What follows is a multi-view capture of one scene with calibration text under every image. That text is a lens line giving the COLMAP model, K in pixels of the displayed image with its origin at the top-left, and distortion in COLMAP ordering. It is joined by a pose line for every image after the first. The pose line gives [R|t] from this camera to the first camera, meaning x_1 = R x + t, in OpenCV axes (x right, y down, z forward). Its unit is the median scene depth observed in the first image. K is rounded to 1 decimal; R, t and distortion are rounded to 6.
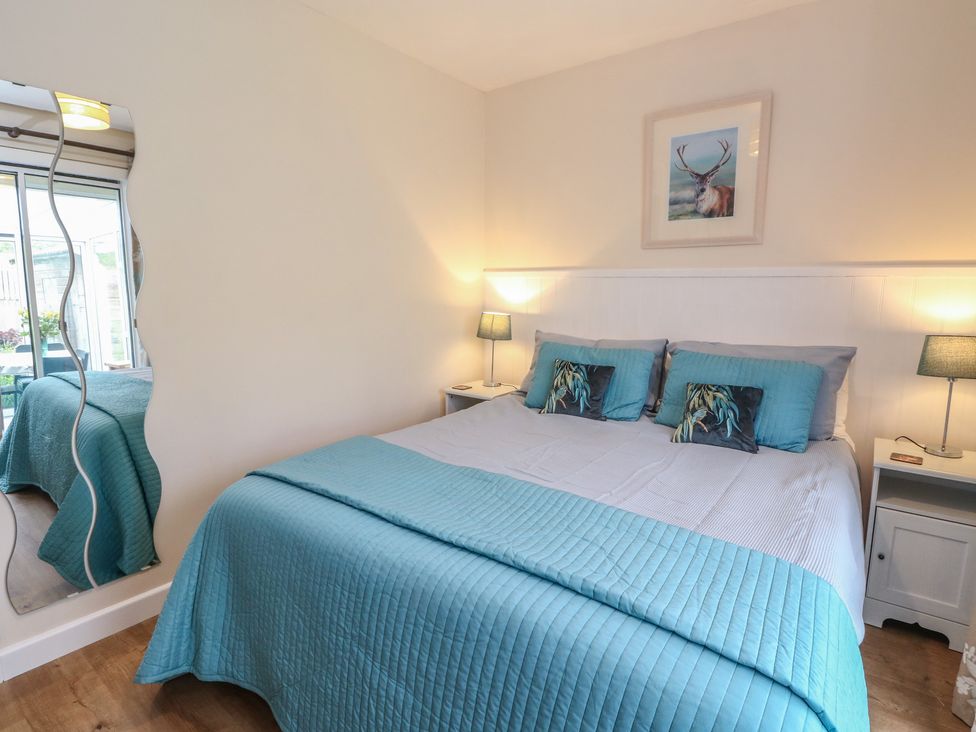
lens RADIAL K [[516.7, 0, 491.3], [0, 516.7, 355.6], [0, 0, 1]] dist [-0.003752, -0.001899]
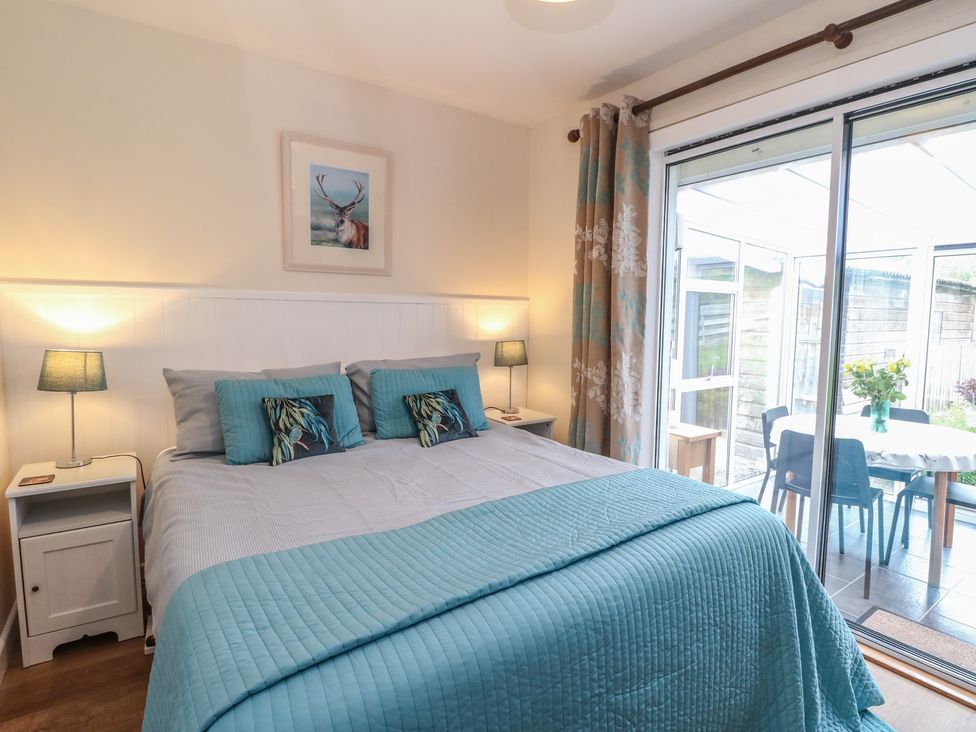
lens RADIAL K [[516.7, 0, 491.3], [0, 516.7, 355.6], [0, 0, 1]] dist [-0.003752, -0.001899]
pose [[0.309048, -0.083285, 0.947393, -0.543009], [0.114714, 0.992150, 0.049799, -0.060695], [-0.944103, 0.093289, 0.316176, 0.391893]]
